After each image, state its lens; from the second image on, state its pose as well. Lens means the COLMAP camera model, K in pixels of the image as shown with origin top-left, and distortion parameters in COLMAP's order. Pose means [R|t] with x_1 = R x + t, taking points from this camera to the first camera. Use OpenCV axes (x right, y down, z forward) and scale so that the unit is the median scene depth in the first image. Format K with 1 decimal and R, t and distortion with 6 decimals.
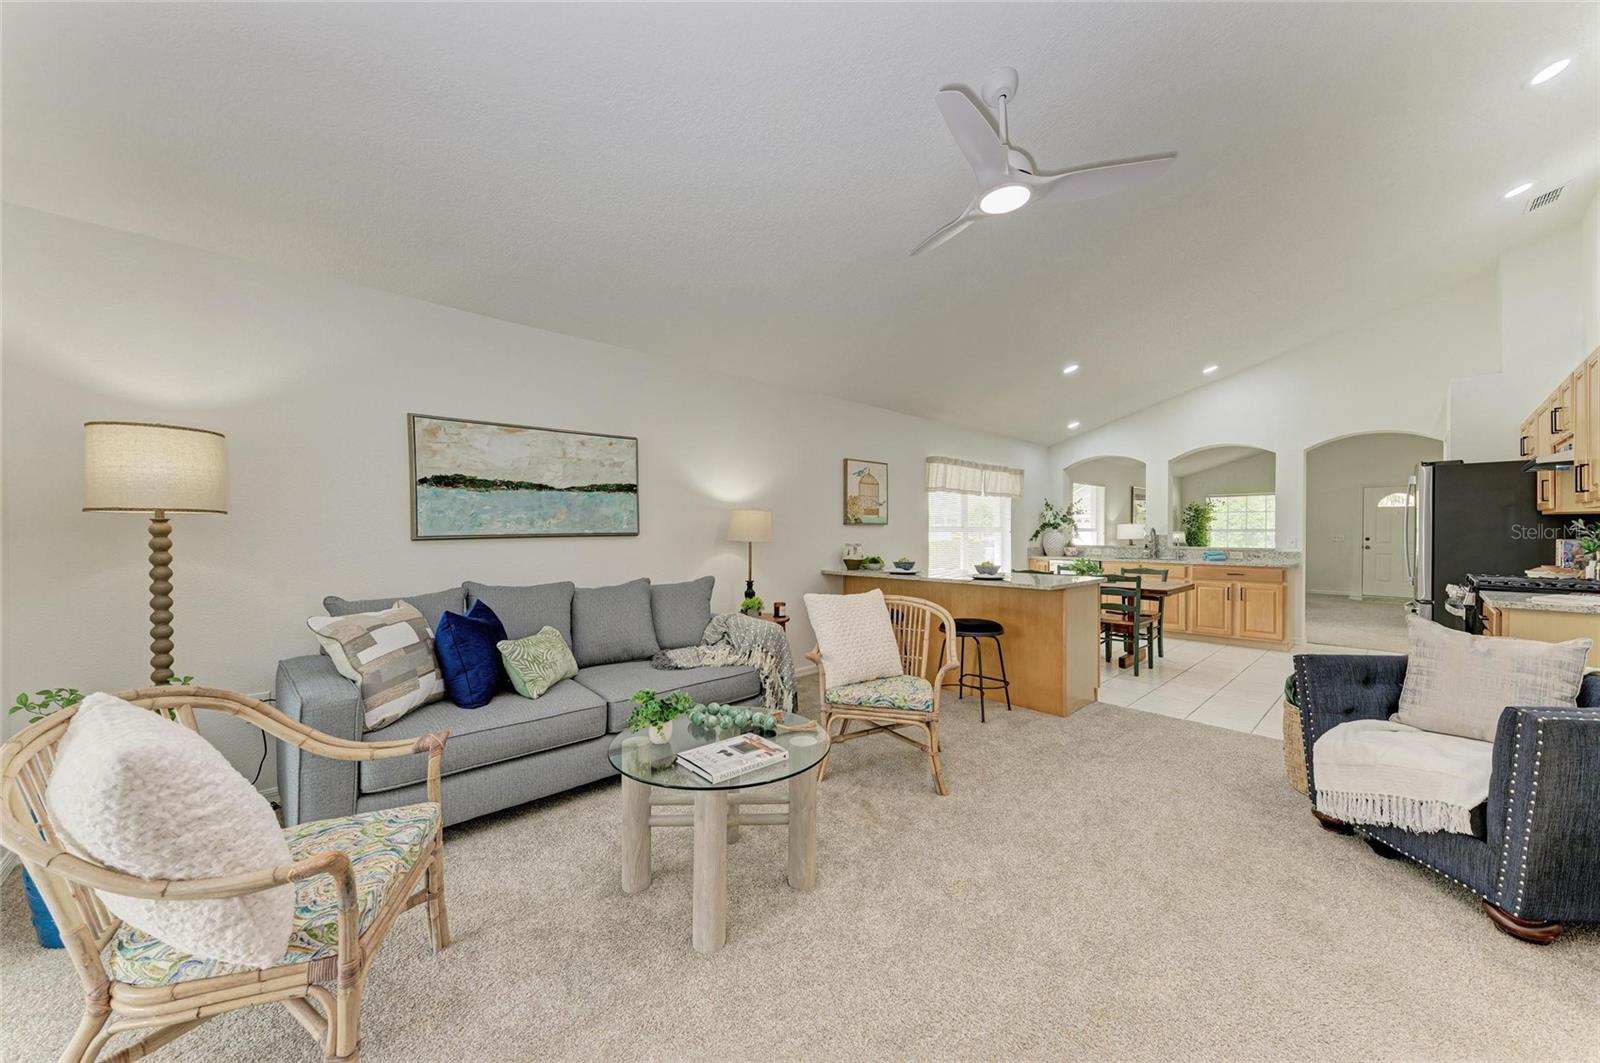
lens RADIAL K [[569.3, 0, 786.5], [0, 569.3, 538.1], [0, 0, 1]] dist [0.002427, -0.001905]
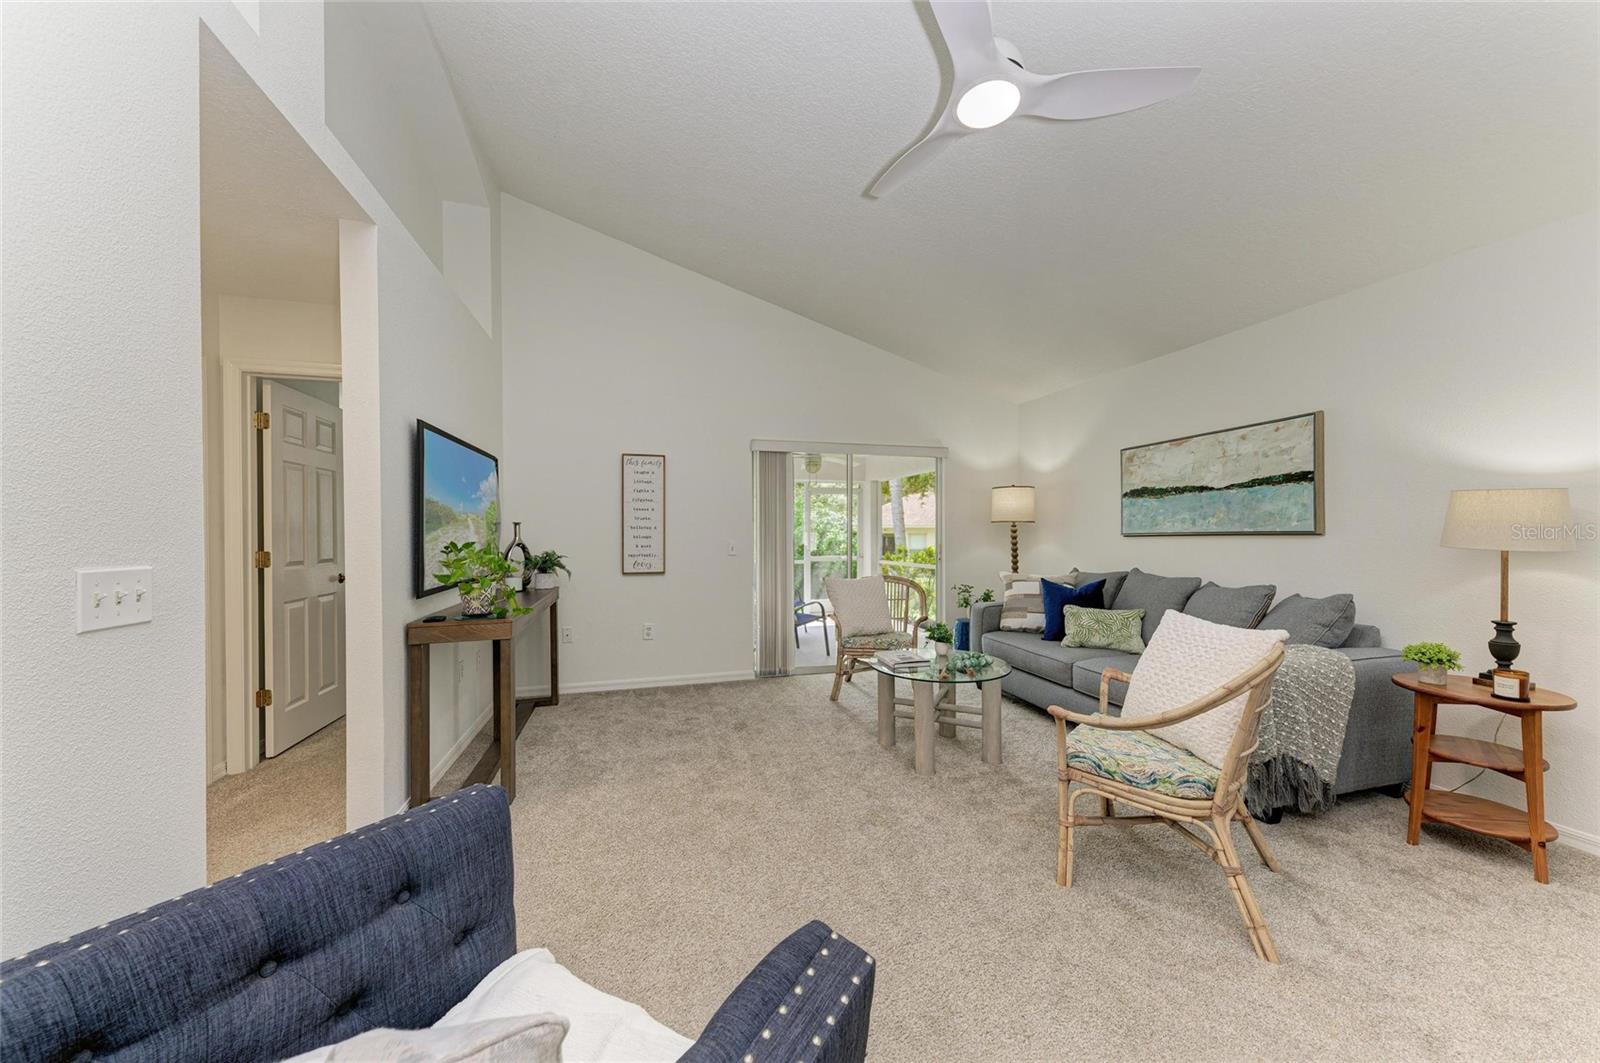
lens RADIAL K [[569.3, 0, 799.0], [0, 569.3, 532.5], [0, 0, 1]] dist [0.002427, -0.001905]
pose [[-0.455697, 0.008633, -0.890093, 0.867523], [0.001316, 0.999958, 0.009025, -0.017256], [0.890134, 0.002941, -0.455690, 0.801028]]
